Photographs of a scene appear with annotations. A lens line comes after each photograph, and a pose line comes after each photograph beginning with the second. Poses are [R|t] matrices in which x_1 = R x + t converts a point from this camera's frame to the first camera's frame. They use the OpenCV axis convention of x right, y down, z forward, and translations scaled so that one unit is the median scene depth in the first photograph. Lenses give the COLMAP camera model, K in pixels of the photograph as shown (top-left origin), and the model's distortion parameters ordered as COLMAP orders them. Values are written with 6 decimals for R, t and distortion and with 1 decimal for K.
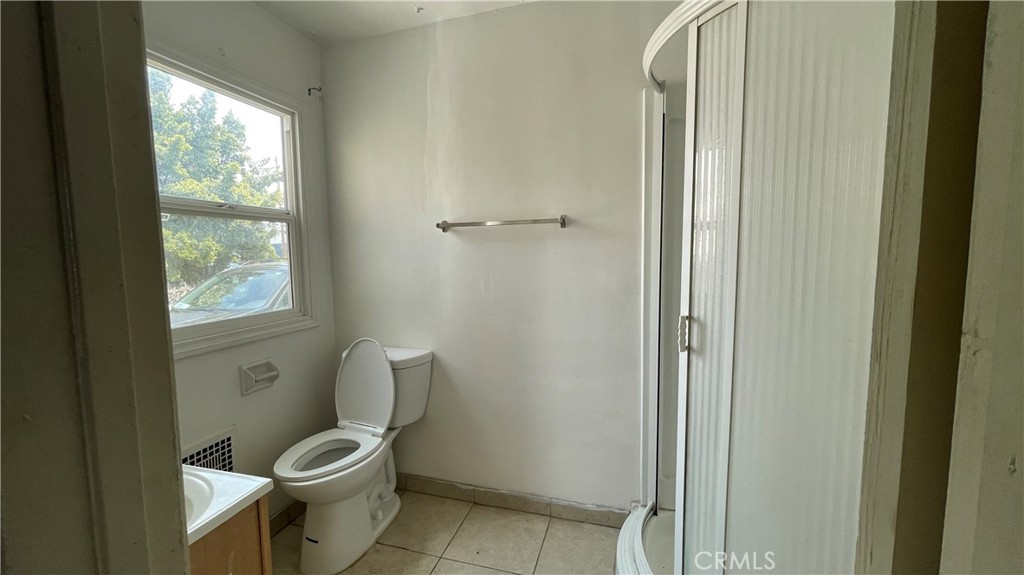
lens RADIAL K [[408.0, 0, 509.6], [0, 408.0, 287.3], [0, 0, 1]] dist [-0.002600, -0.000117]
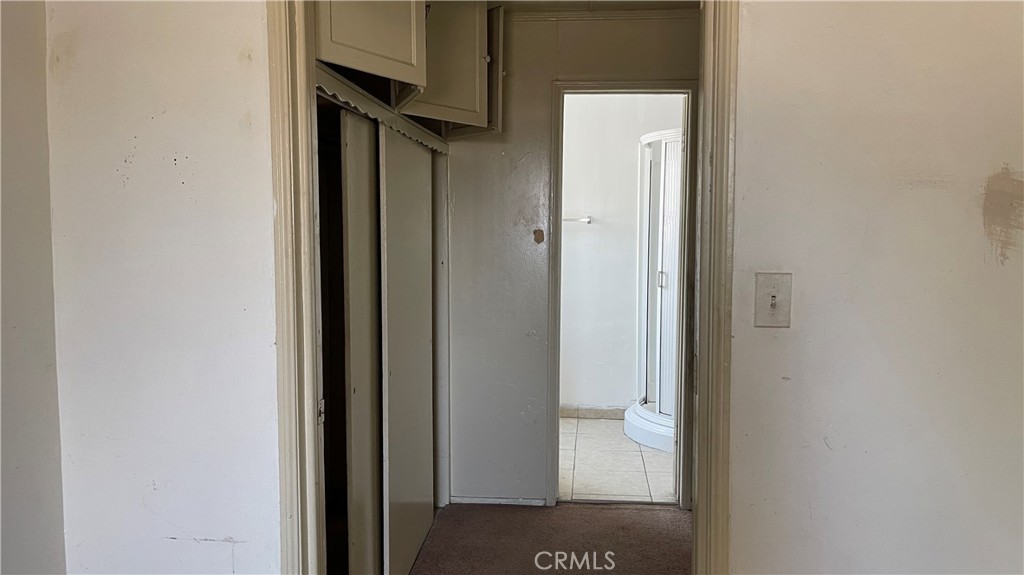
lens RADIAL K [[774.0, 0, 513.1], [0, 774.0, 288.8], [0, 0, 1]] dist [0.015025, 0.001414]
pose [[0.983180, 0.004907, 0.182576, -0.722964], [-0.003212, 0.999949, -0.009579, 0.134042], [-0.182613, 0.008832, 0.983145, -1.929185]]
